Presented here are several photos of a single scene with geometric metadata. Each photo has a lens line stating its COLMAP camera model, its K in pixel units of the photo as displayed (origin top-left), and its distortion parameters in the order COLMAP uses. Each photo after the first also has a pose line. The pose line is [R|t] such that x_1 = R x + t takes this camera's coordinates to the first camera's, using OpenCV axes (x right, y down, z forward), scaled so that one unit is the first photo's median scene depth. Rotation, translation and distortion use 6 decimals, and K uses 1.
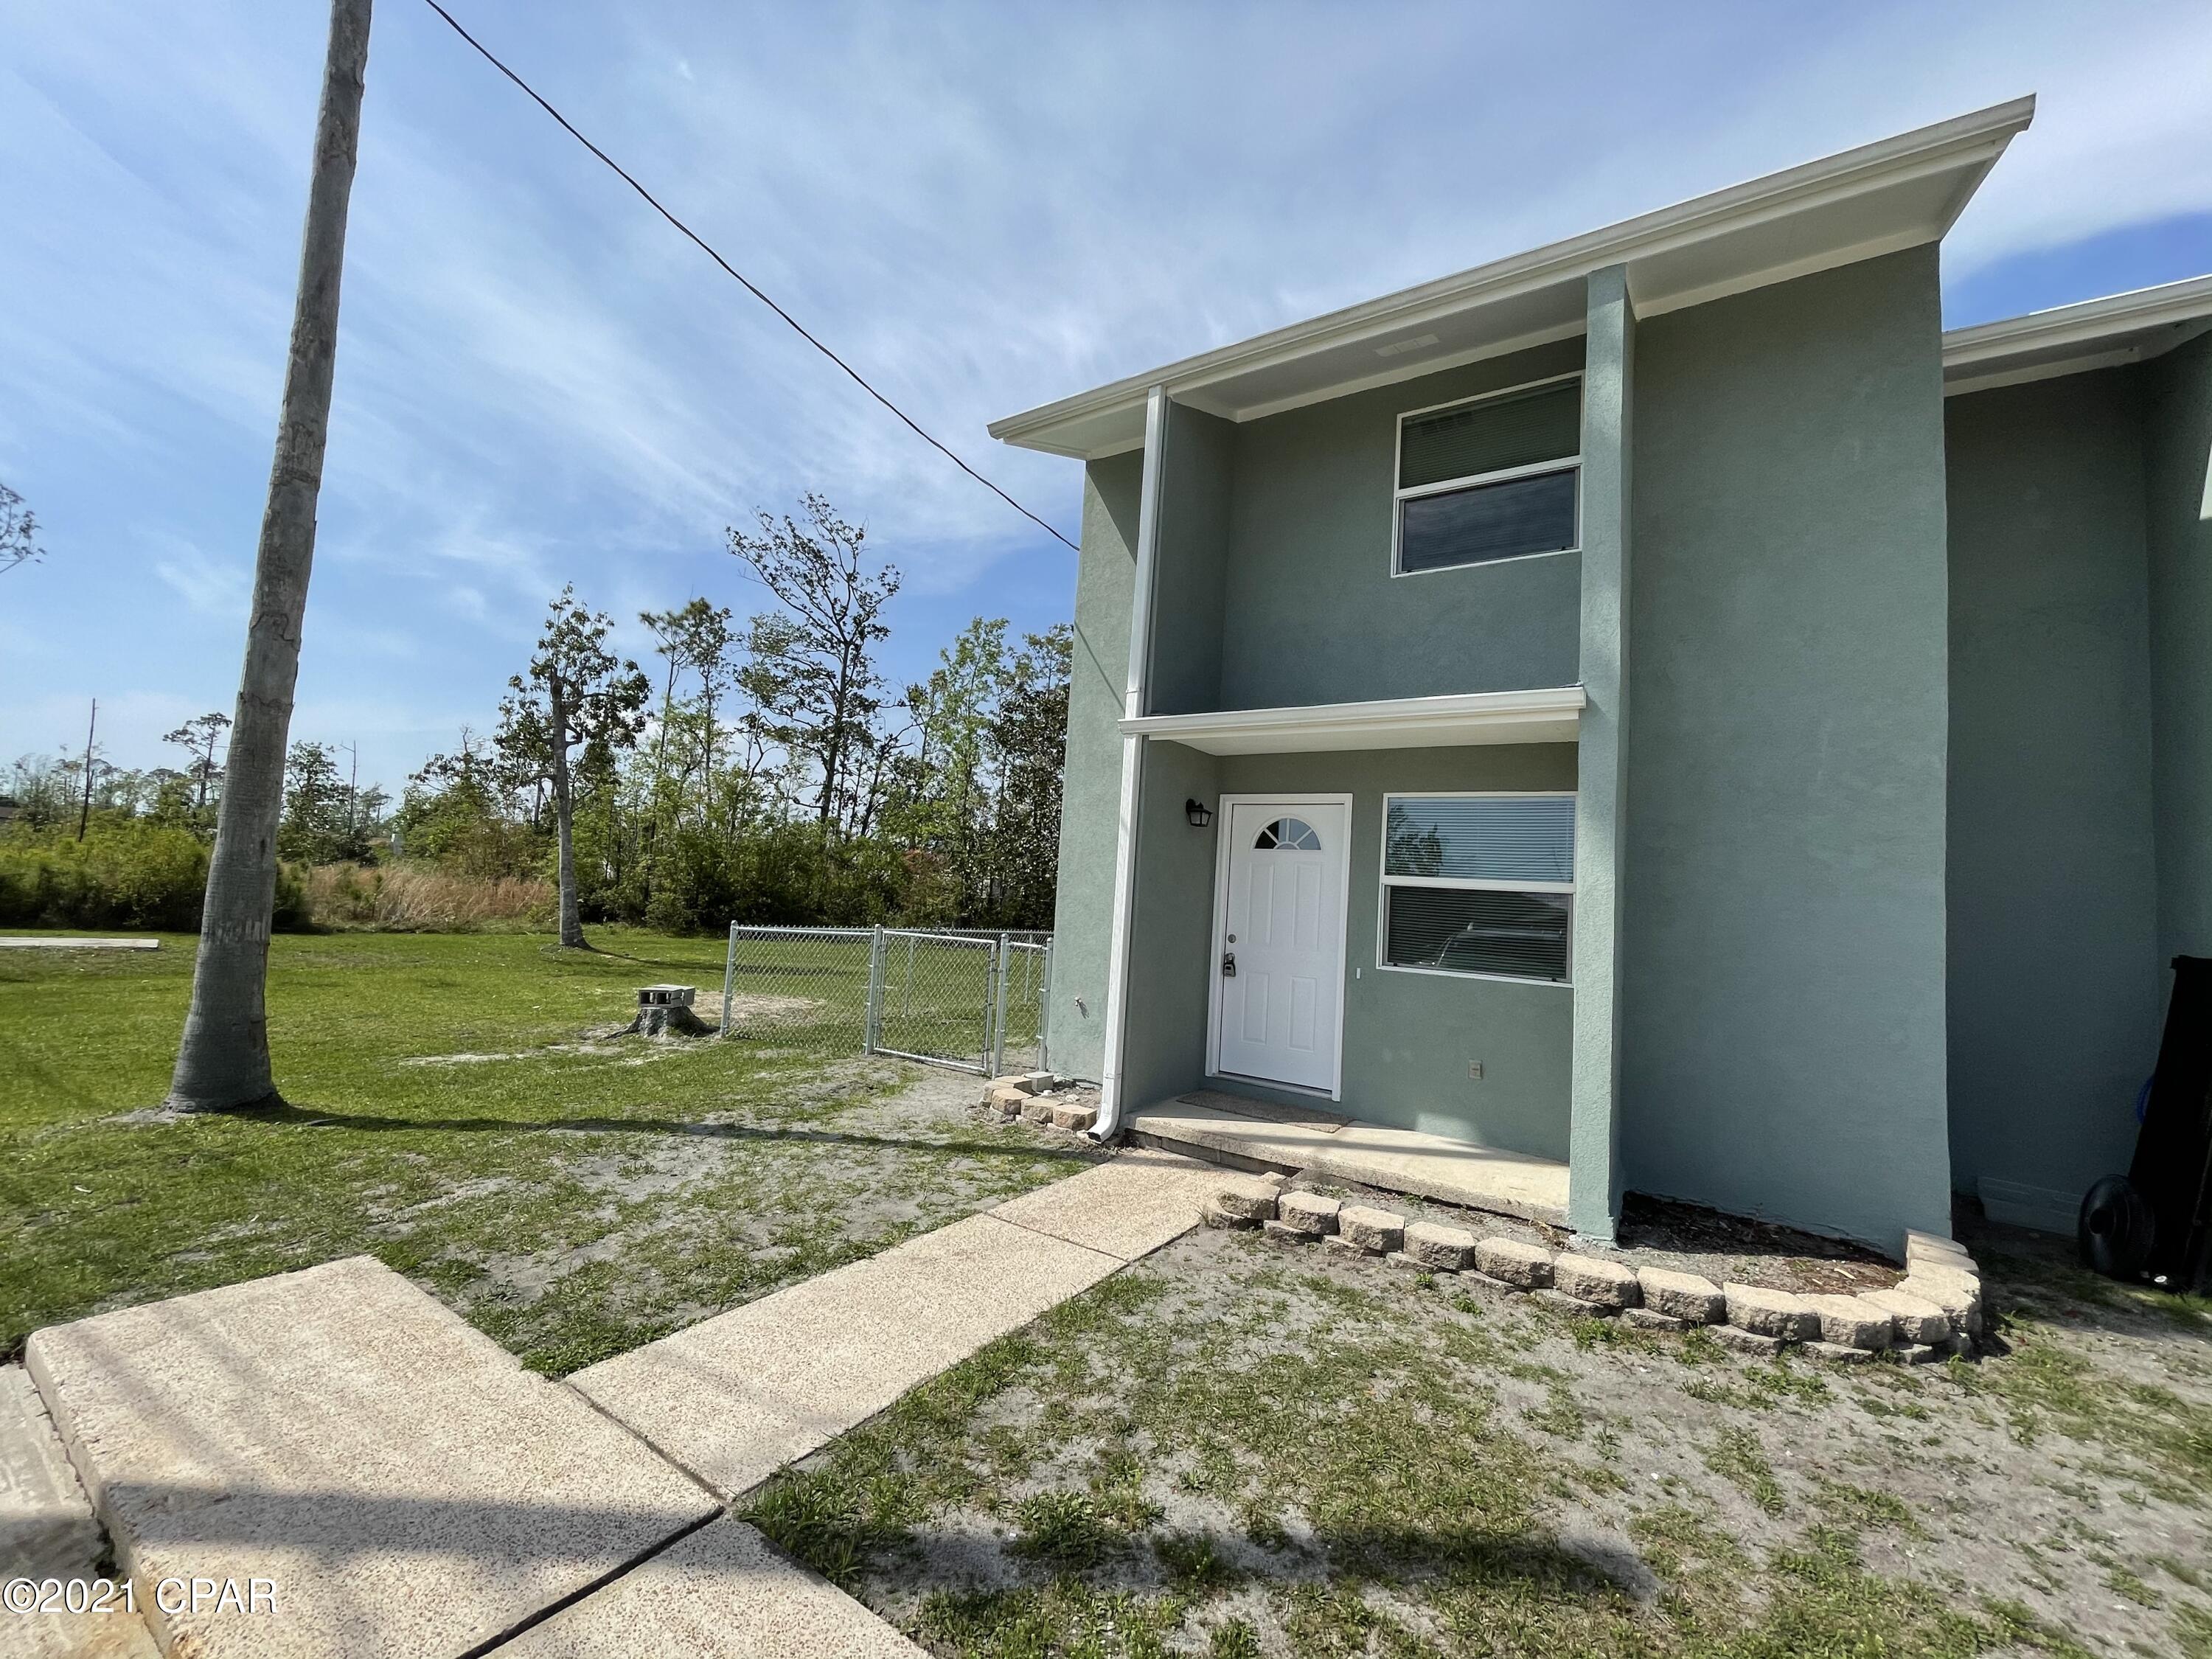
lens RADIAL K [[892.7, 0, 1106.0], [0, 892.7, 829.5], [0, 0, 1]] dist [0.000753, -0.000549]
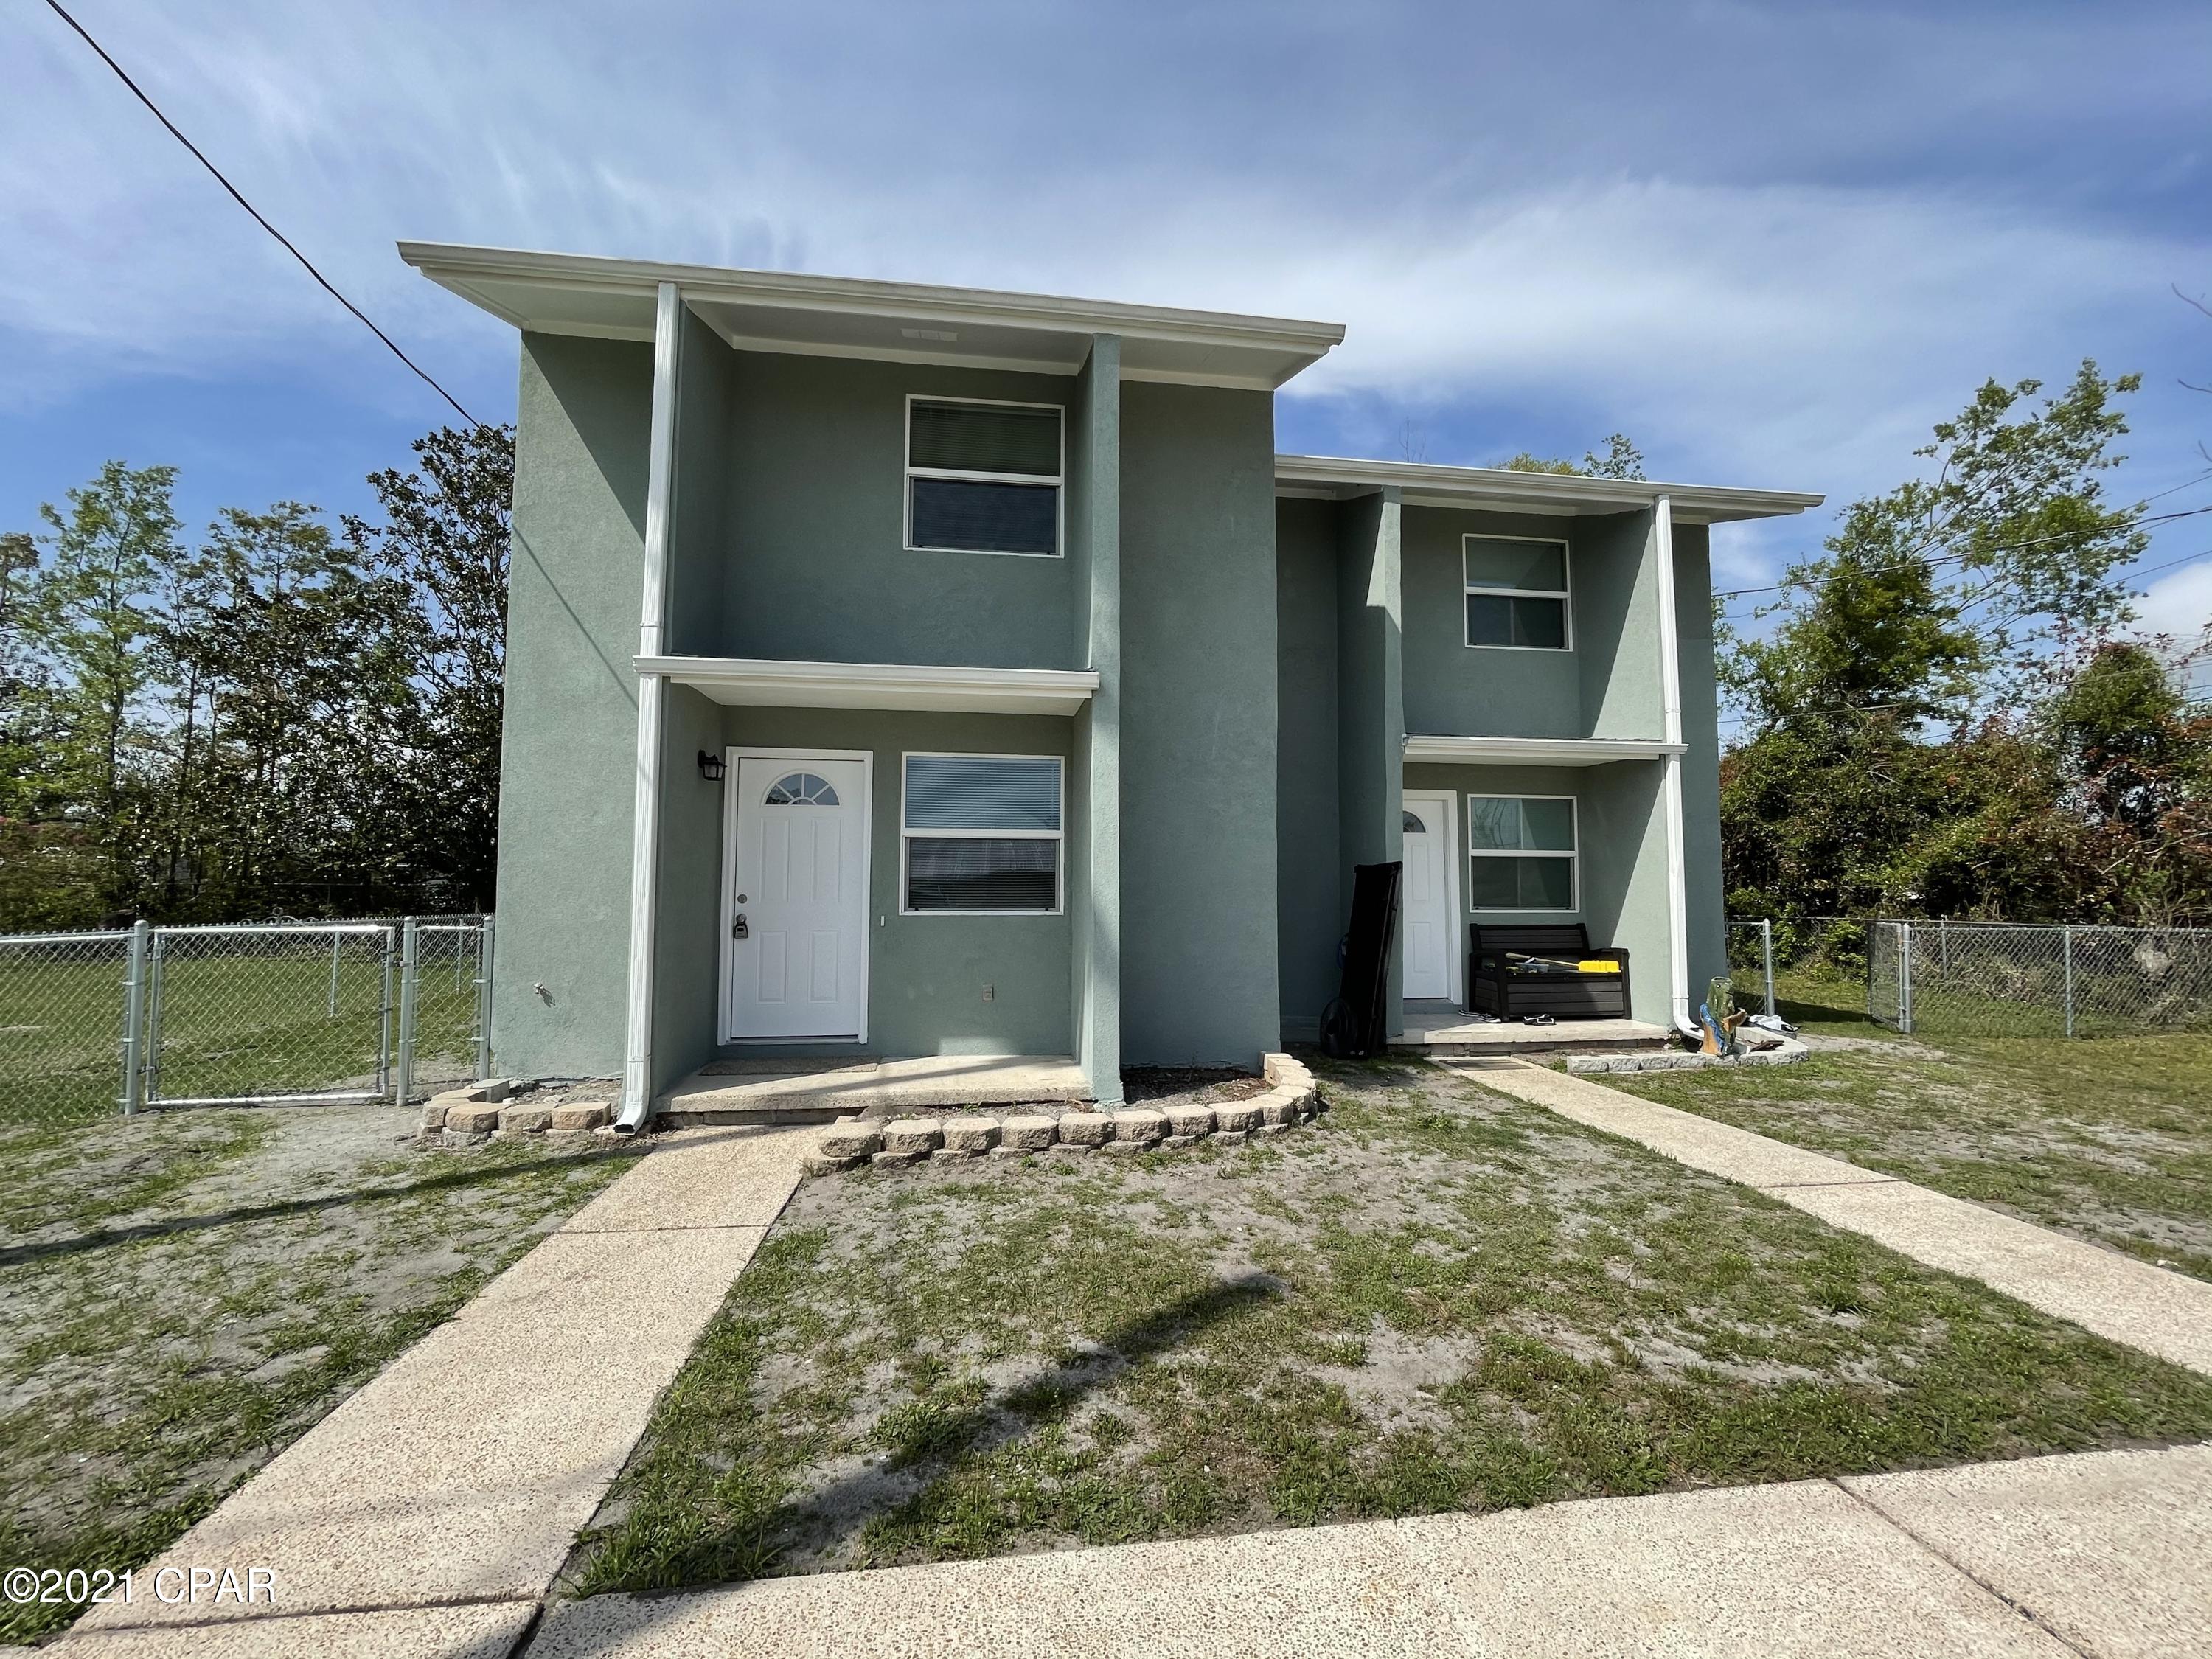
lens RADIAL K [[889.3, 0, 1106.0], [0, 889.3, 829.5], [0, 0, 1]] dist [0.001033, 0.000345]
pose [[0.759217, -0.020867, 0.650503, -0.271371], [-0.007696, 0.999128, 0.041033, 0.009167], [-0.650792, -0.036159, 0.758395, 0.037025]]
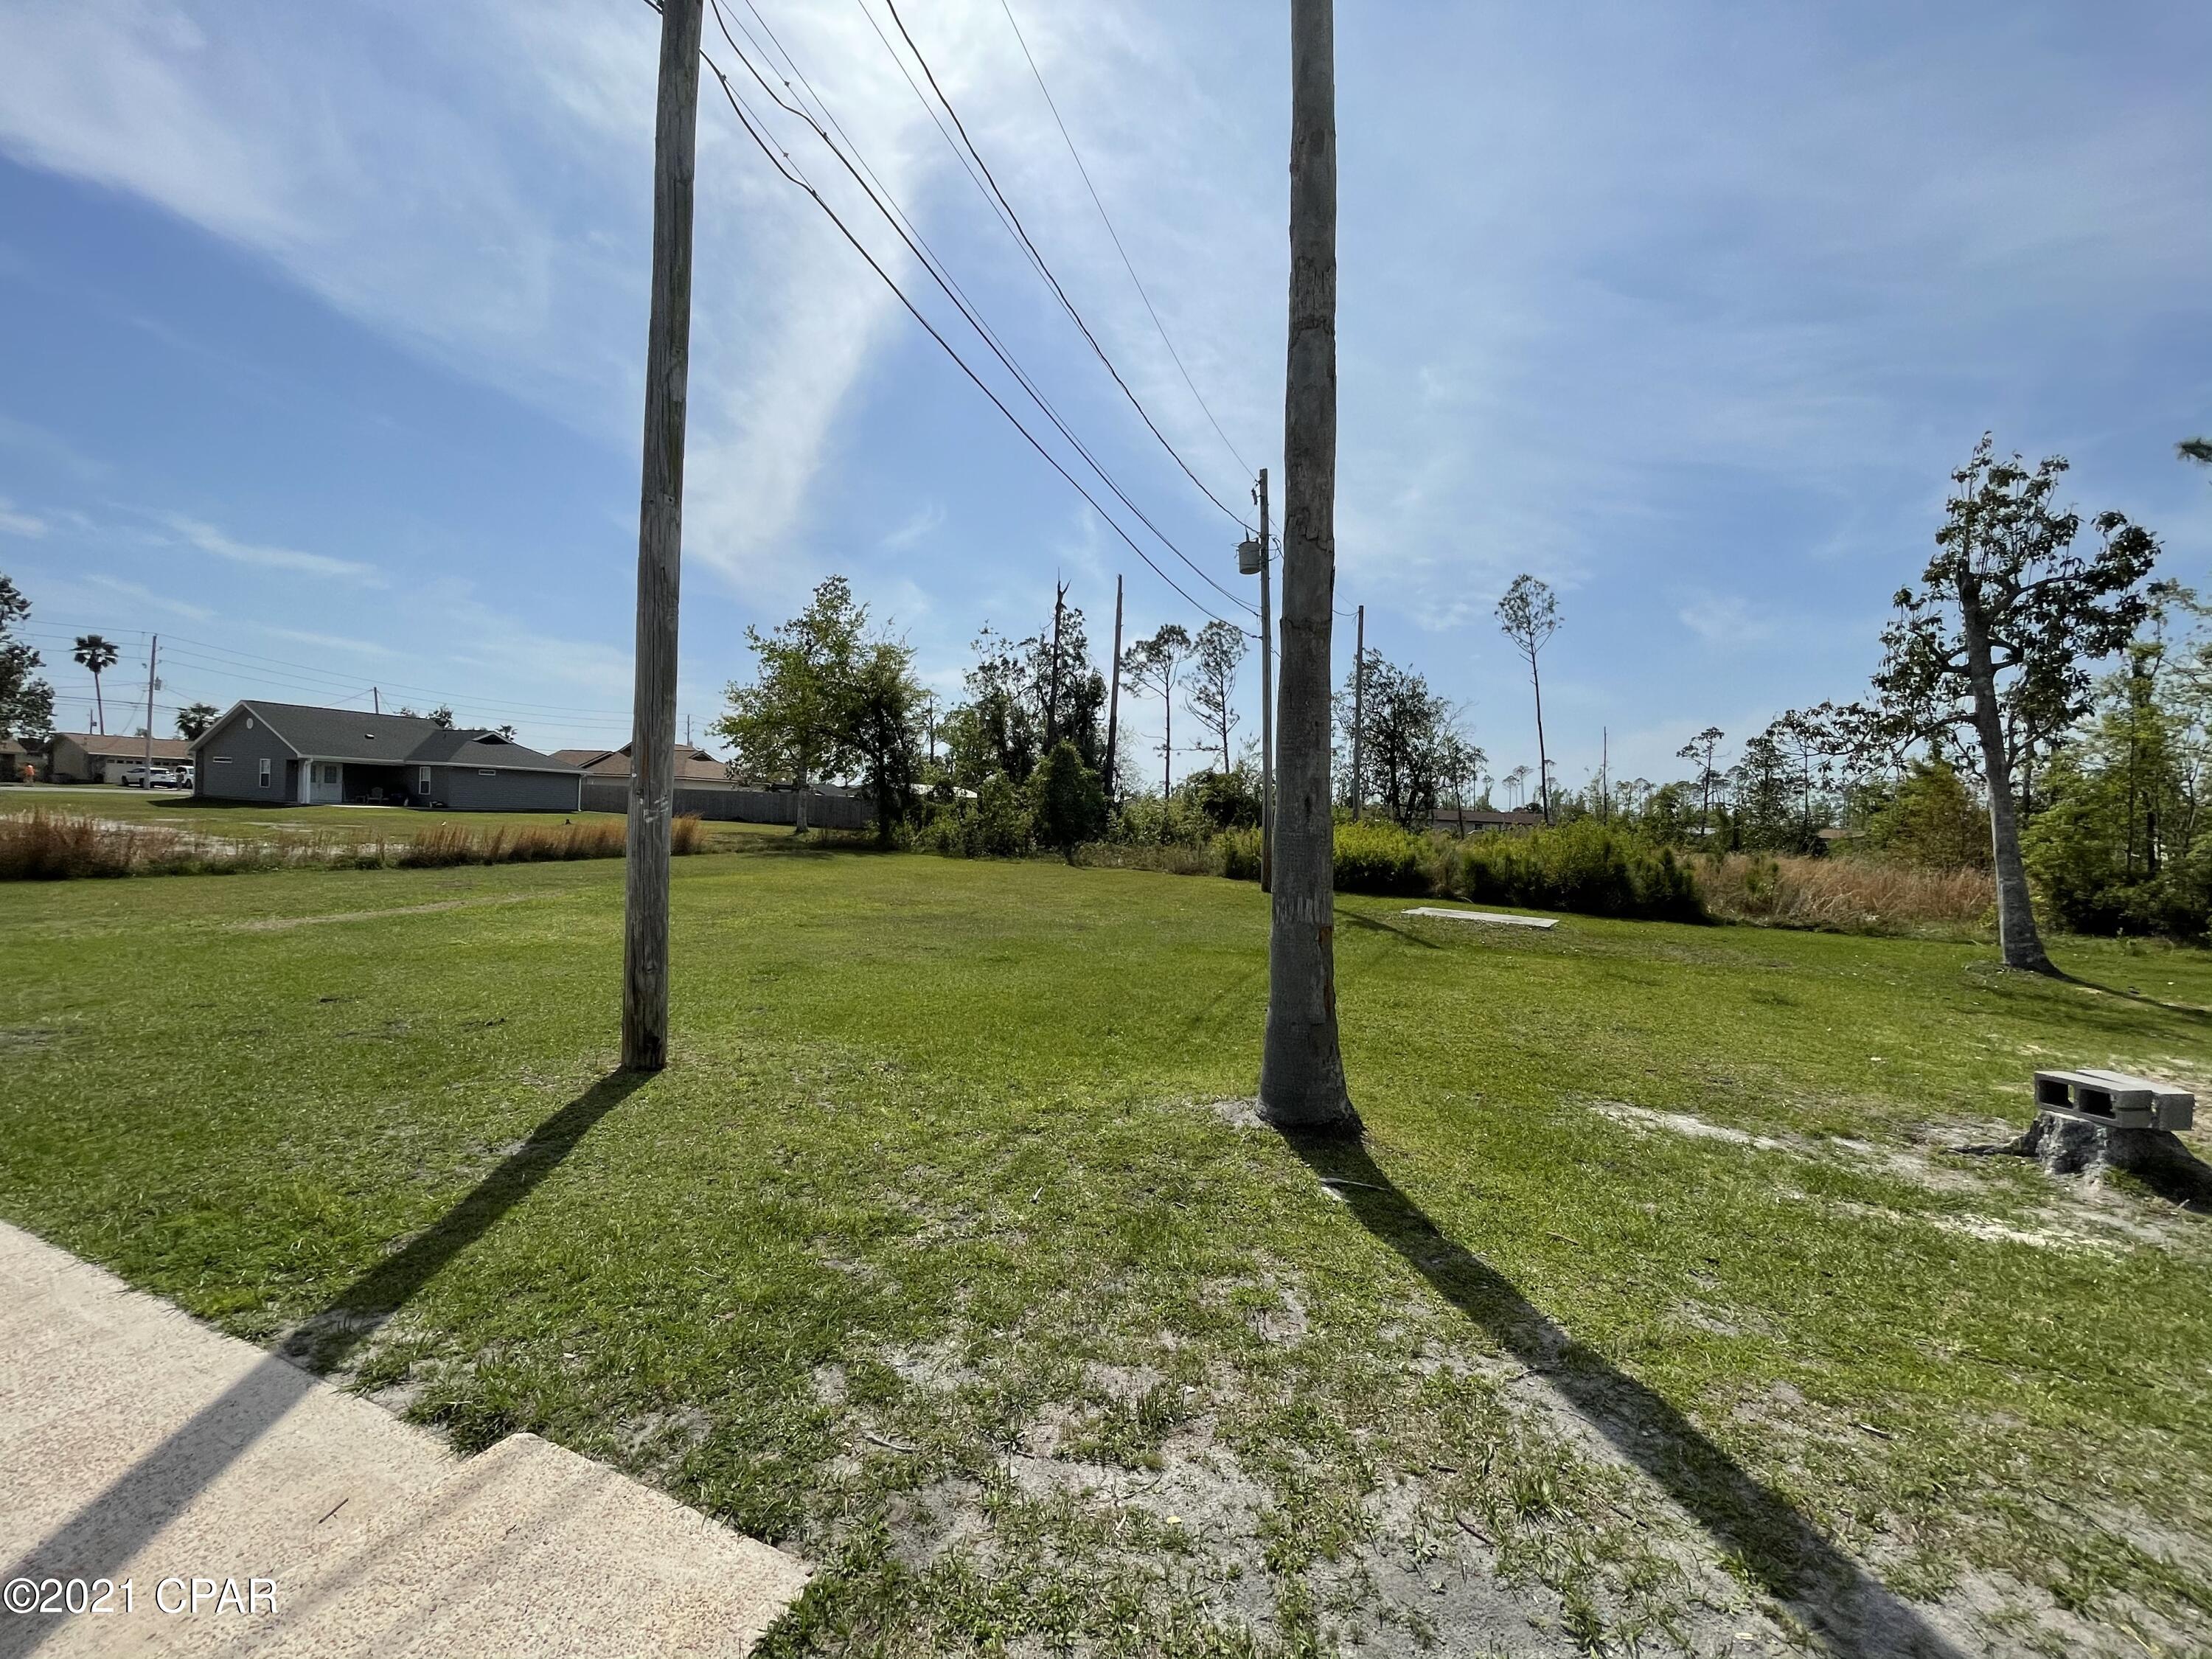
lens RADIAL K [[892.7, 0, 1106.0], [0, 892.7, 829.5], [0, 0, 1]] dist [0.000753, -0.000549]
pose [[0.174015, -0.040368, -0.983915, -0.219447], [0.045950, 0.998404, -0.032836, 0.067219], [0.983670, -0.039497, 0.175592, 0.793922]]
